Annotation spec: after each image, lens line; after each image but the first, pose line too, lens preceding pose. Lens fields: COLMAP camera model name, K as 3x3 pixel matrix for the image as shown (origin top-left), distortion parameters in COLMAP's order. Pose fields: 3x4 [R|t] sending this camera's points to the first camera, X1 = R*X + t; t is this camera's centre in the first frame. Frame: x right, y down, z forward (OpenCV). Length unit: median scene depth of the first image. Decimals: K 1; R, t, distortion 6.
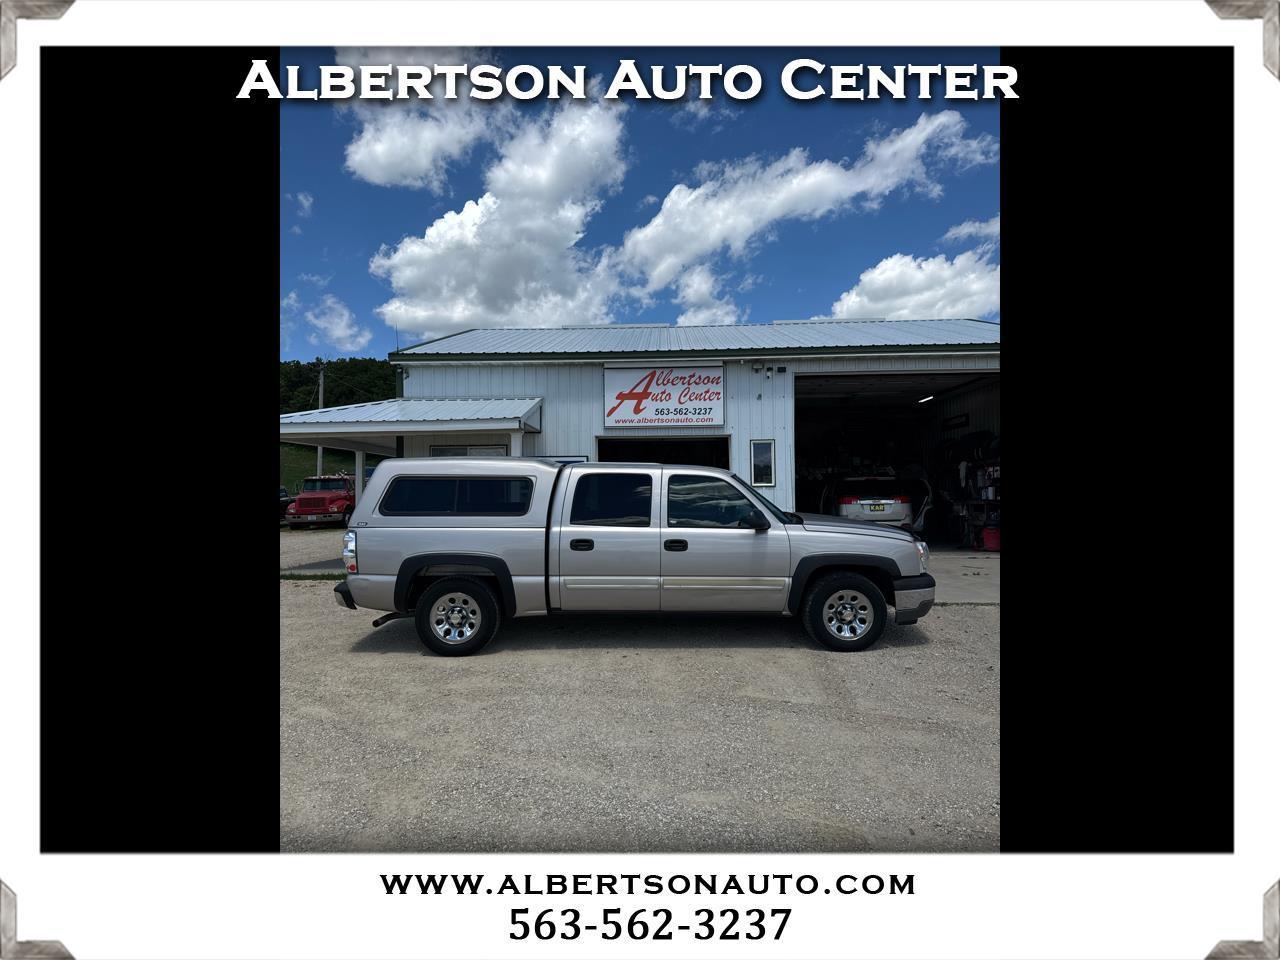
lens RADIAL K [[676.7, 0, 577.1], [0, 676.7, 485.2], [0, 0, 1]] dist [0.002209, -0.000159]
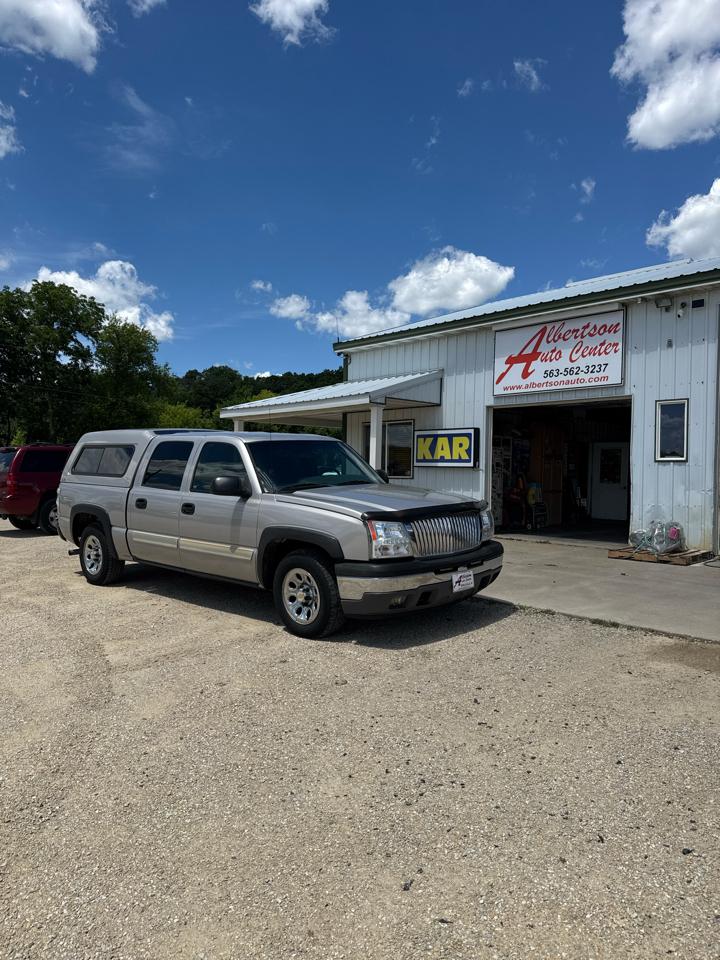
lens RADIAL K [[667.4, 0, 390.4], [0, 667.4, 506.7], [0, 0, 1]] dist [0.003587, -0.006316]
pose [[0.735261, 0.049477, -0.675976, 0.559320], [-0.008031, 0.997898, 0.064305, 0.008373], [0.677736, -0.041852, 0.734113, 0.226015]]
